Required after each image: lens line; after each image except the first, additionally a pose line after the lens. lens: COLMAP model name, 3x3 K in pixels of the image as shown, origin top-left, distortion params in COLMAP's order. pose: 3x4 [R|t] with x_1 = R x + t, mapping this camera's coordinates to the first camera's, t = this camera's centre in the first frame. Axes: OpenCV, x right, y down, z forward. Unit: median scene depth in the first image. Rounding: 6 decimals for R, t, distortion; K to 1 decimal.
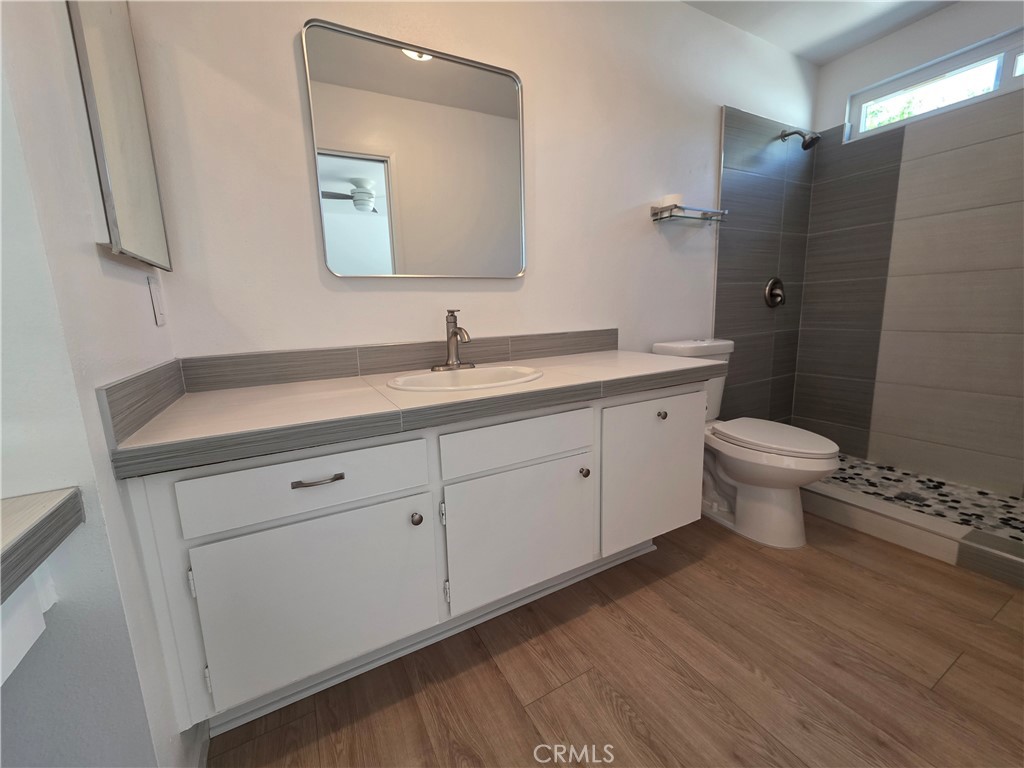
lens RADIAL K [[410.1, 0, 490.4], [0, 410.1, 379.8], [0, 0, 1]] dist [-0.001150, 0.000216]
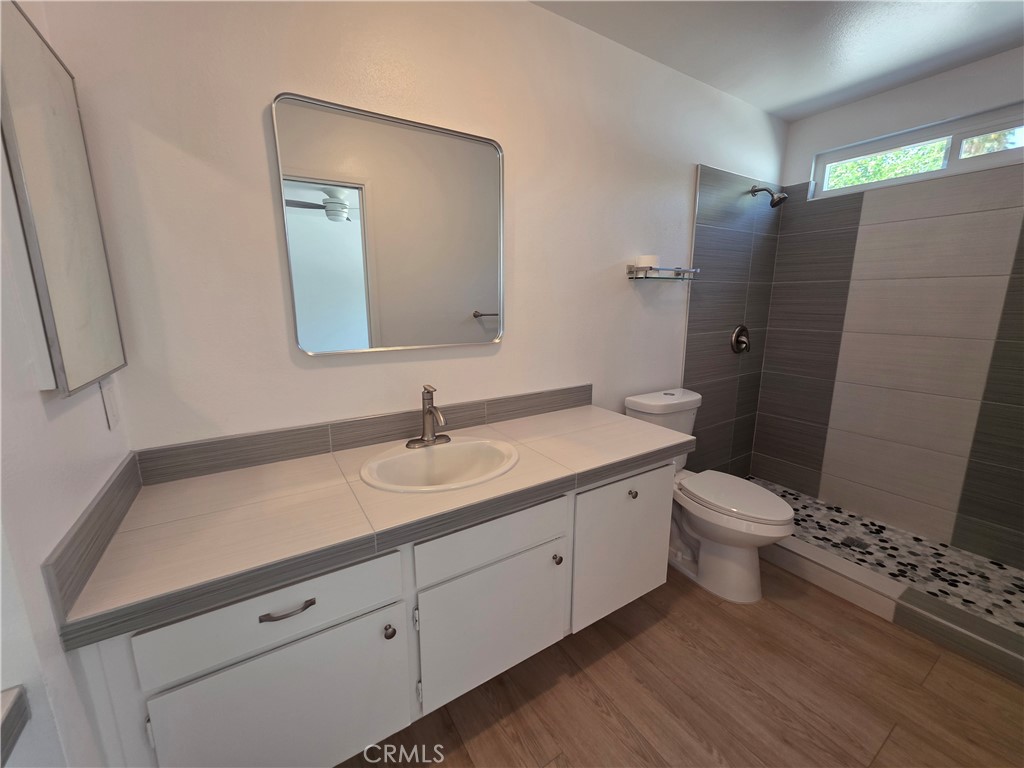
lens RADIAL K [[410.1, 0, 493.3], [0, 410.1, 376.2], [0, 0, 1]] dist [-0.001150, 0.000216]
pose [[0.997308, 0.016983, 0.071330, -0.007296], [-0.018584, 0.999589, 0.021843, -0.189252], [-0.070929, -0.023110, 0.997214, 0.005936]]
